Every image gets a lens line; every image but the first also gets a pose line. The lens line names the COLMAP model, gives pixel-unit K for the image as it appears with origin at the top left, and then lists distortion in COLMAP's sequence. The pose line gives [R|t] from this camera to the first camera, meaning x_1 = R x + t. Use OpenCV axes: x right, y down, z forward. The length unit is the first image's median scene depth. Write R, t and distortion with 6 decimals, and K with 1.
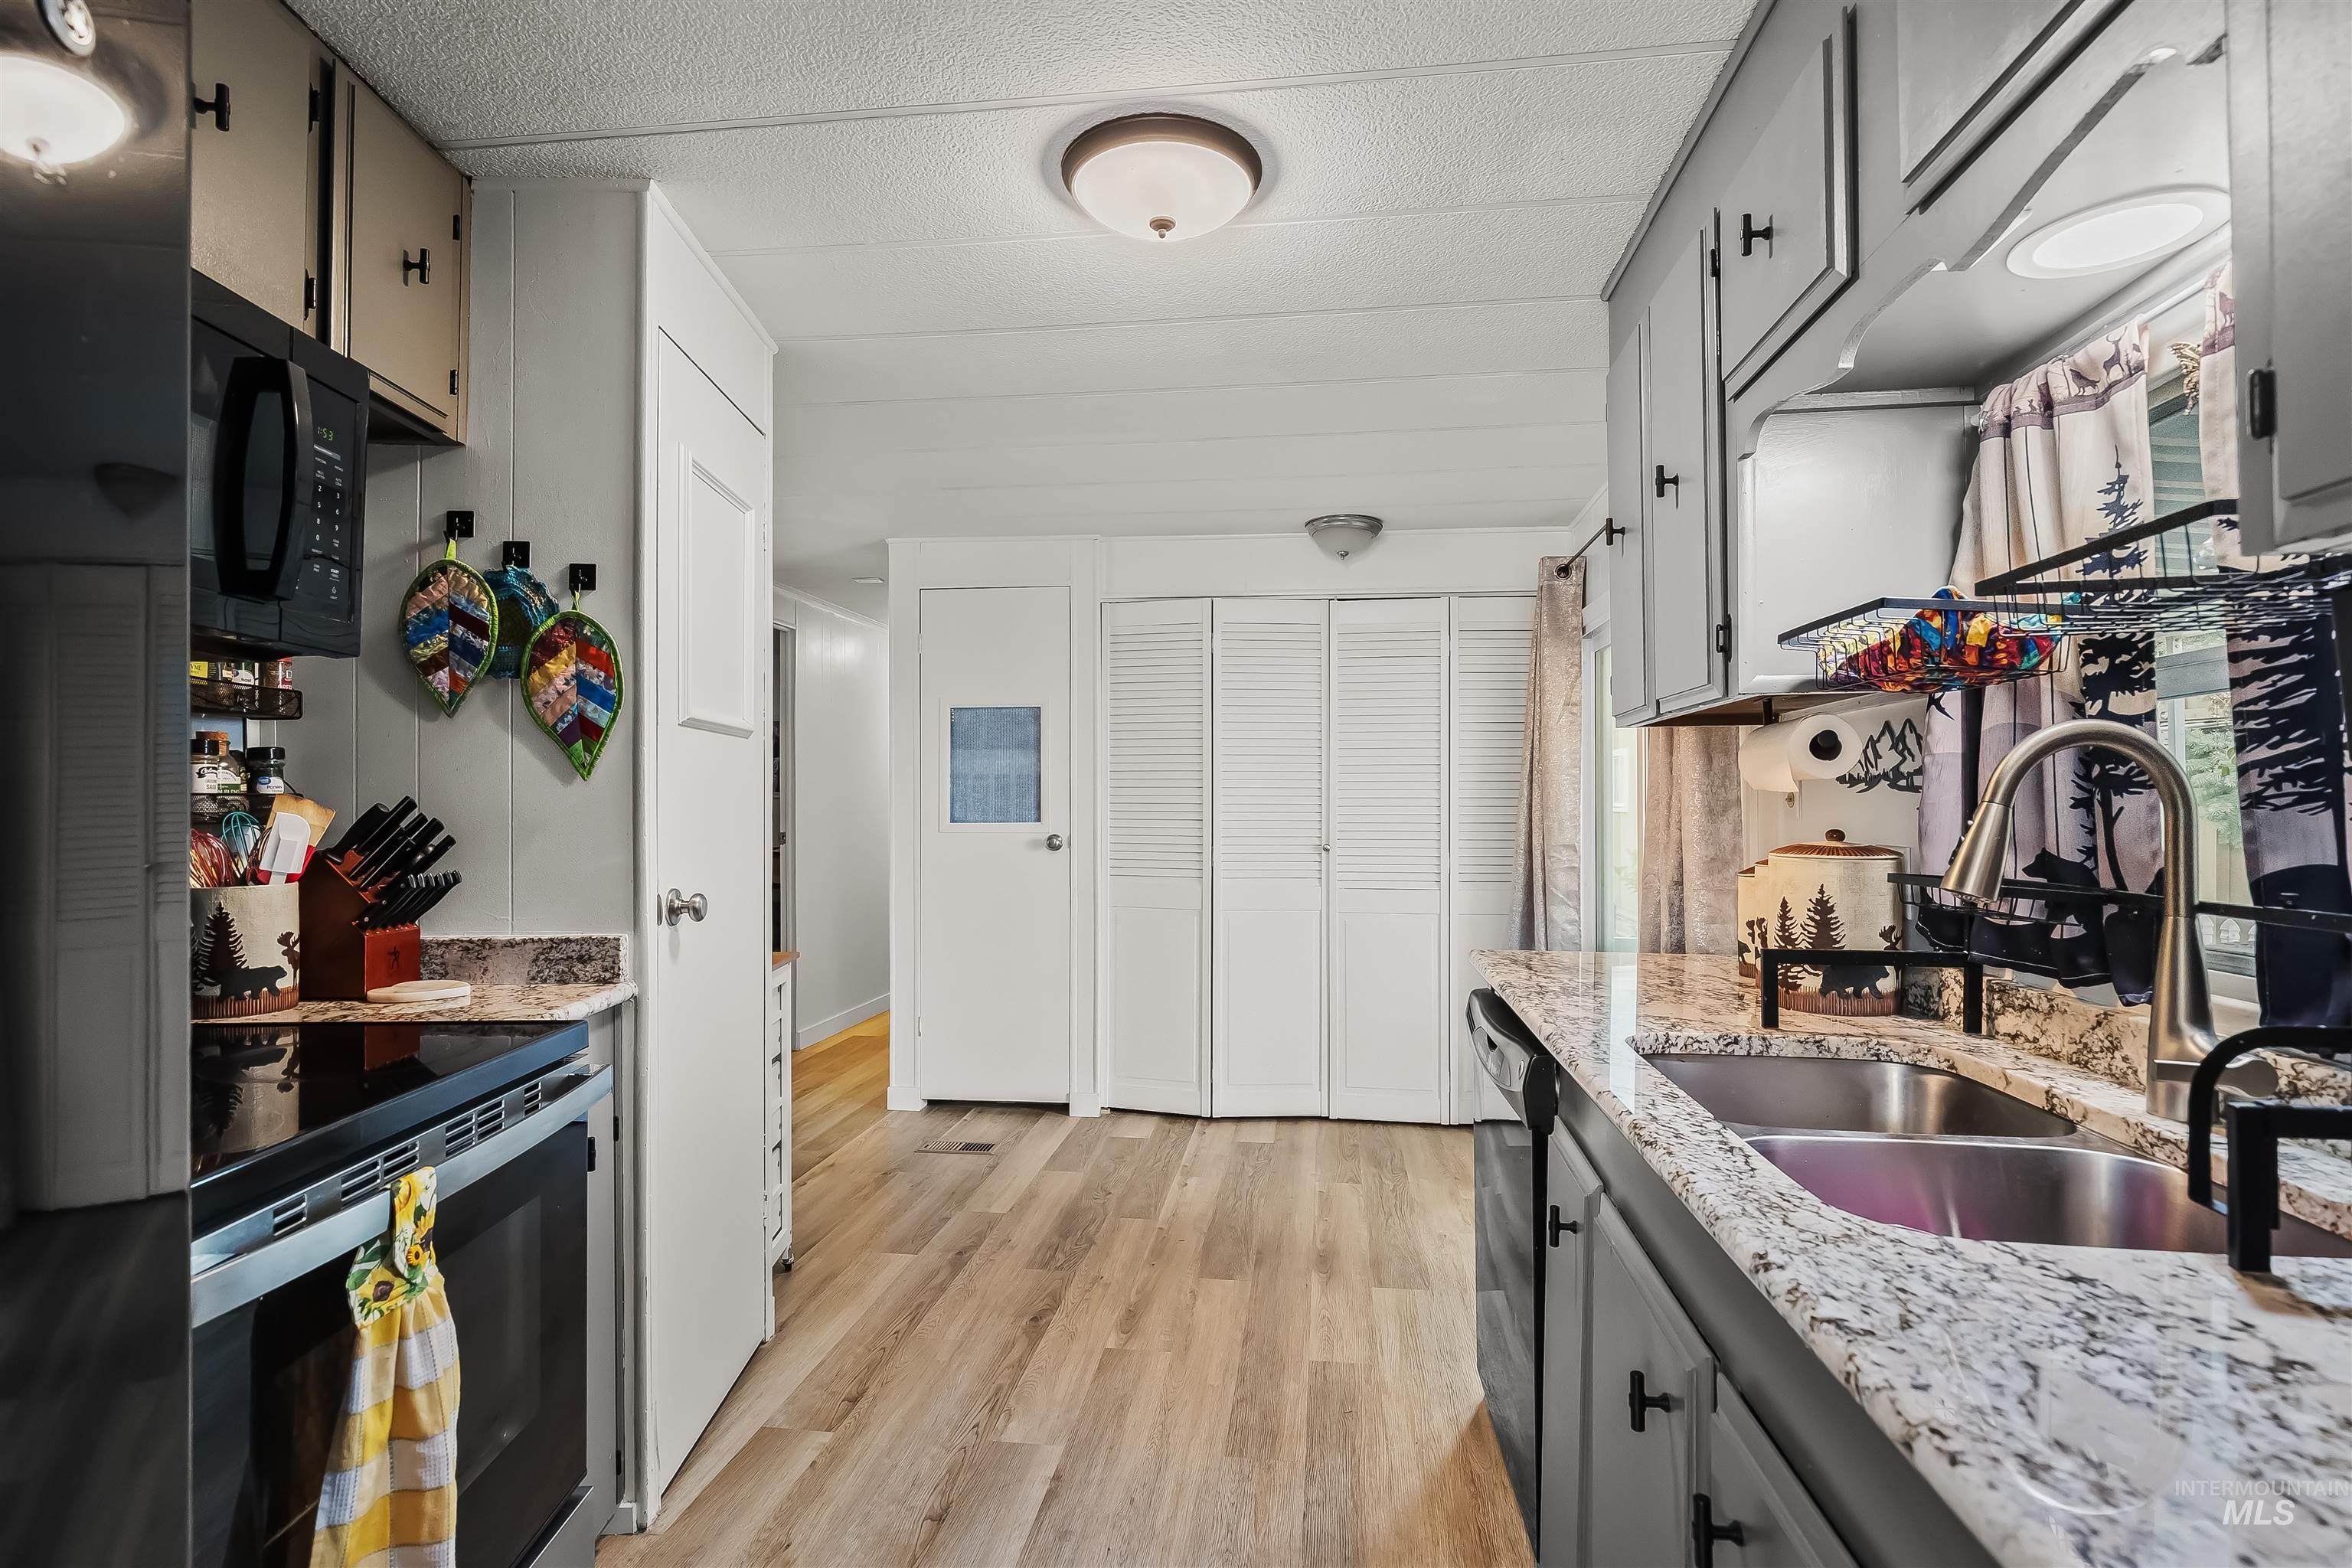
lens RADIAL K [[1160.5, 0, 1183.3], [0, 1160.5, 791.8], [0, 0, 1]] dist [-0.011995, 0.004134]
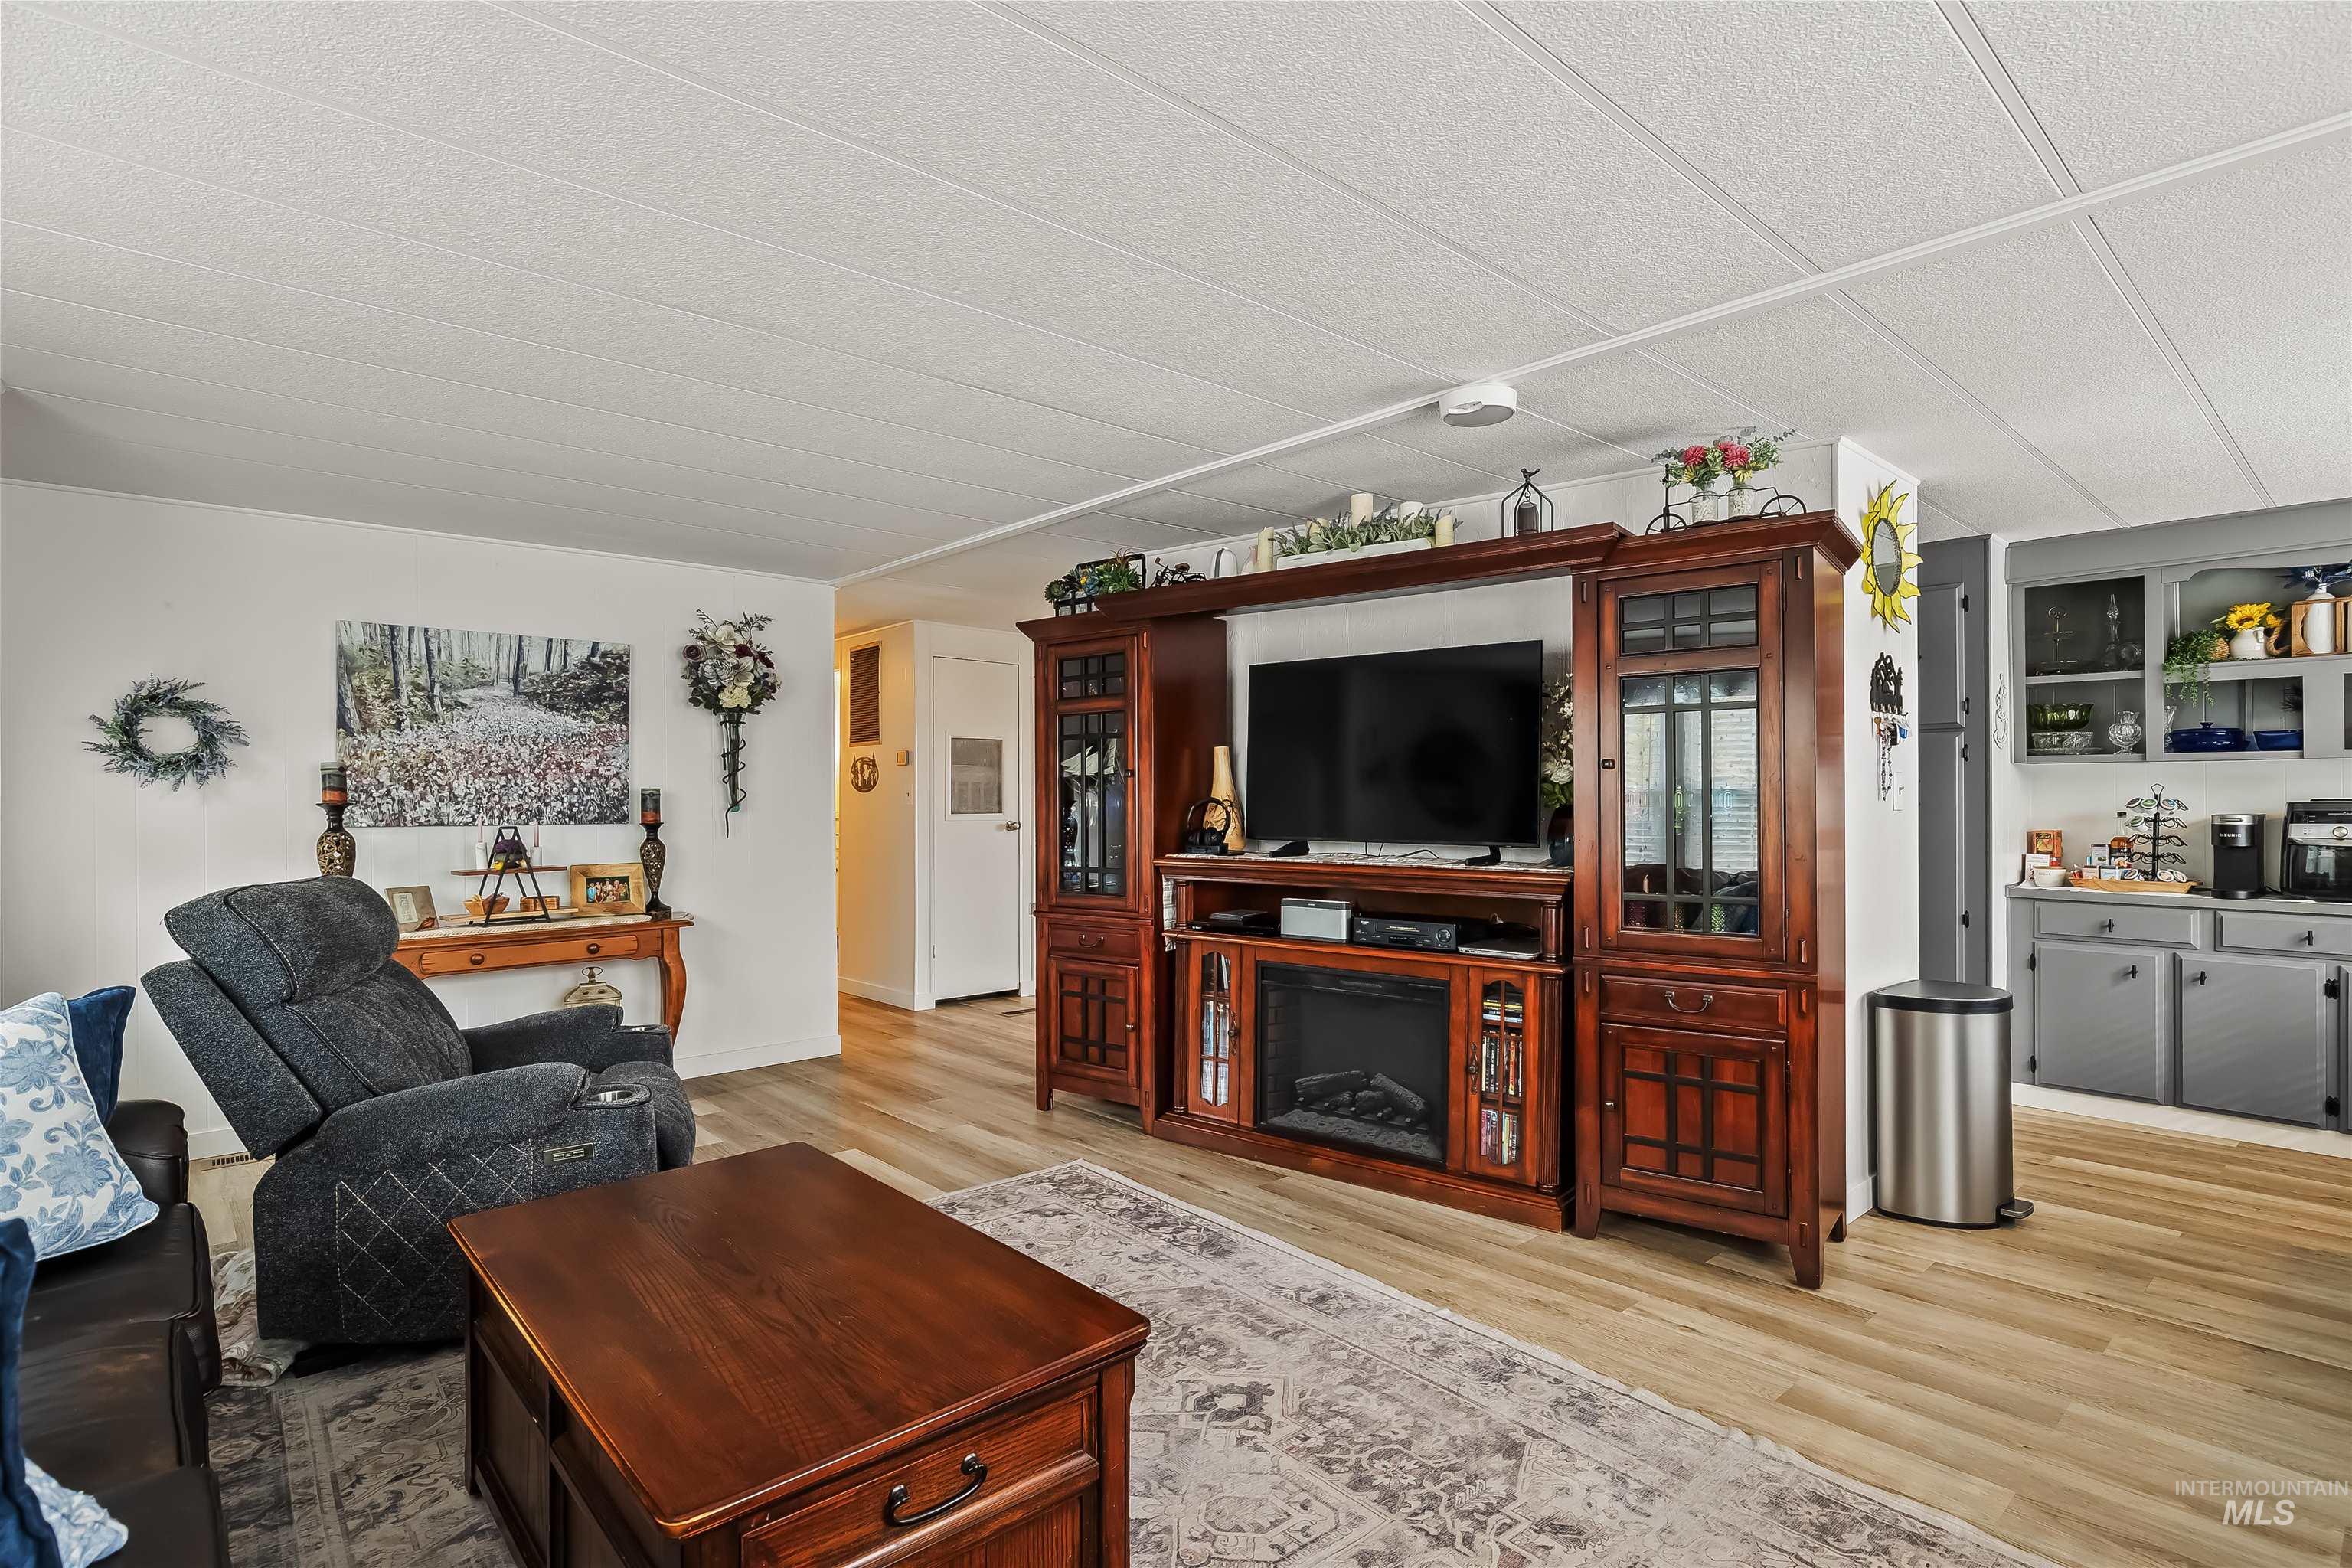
lens RADIAL K [[1160.5, 0, 1183.3], [0, 1160.5, 791.8], [0, 0, 1]] dist [-0.011995, 0.004134]
pose [[0.652456, 0.008656, 0.757778, -1.476992], [-0.007484, 0.999960, -0.004979, 0.003772], [-0.757790, -0.002422, 0.652494, -0.270715]]
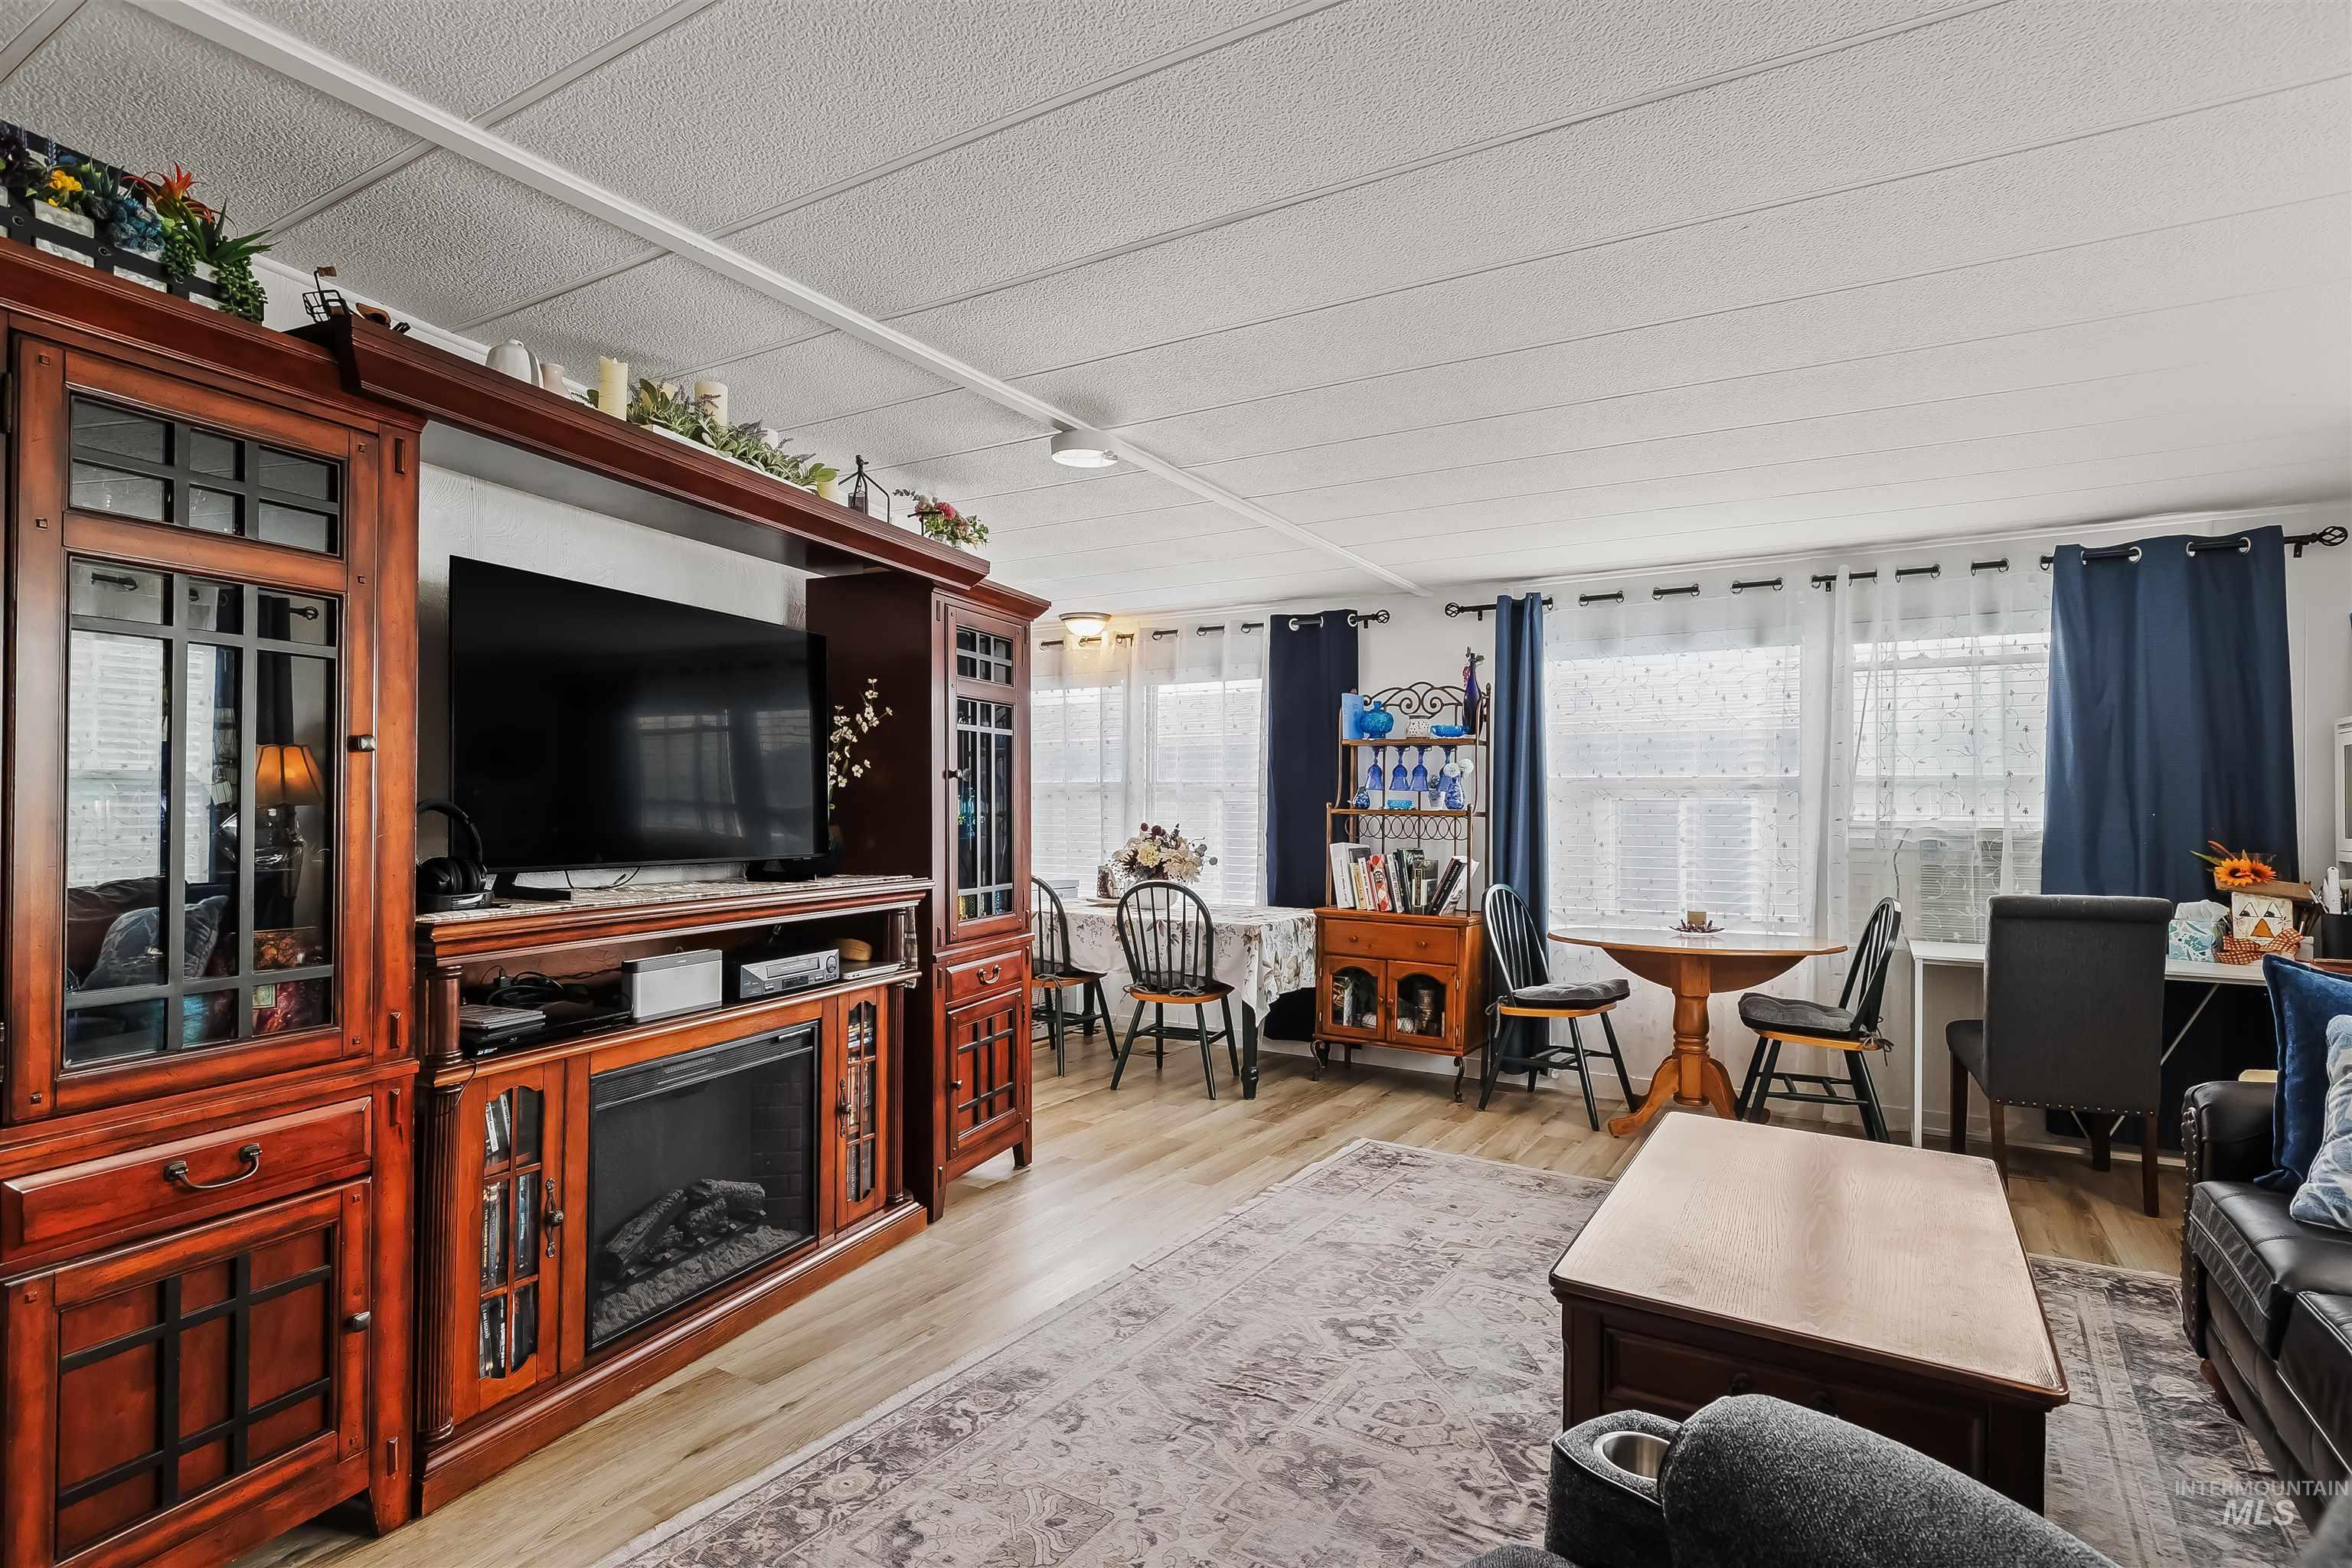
lens RADIAL K [[1160.5, 0, 1183.3], [0, 1160.5, 791.8], [0, 0, 1]] dist [-0.011995, 0.004134]
pose [[-0.913171, 0.004193, 0.407554, -1.161754], [-0.004832, 0.999765, -0.021112, 0.010096], [-0.407547, -0.021248, -0.912937, 0.881022]]
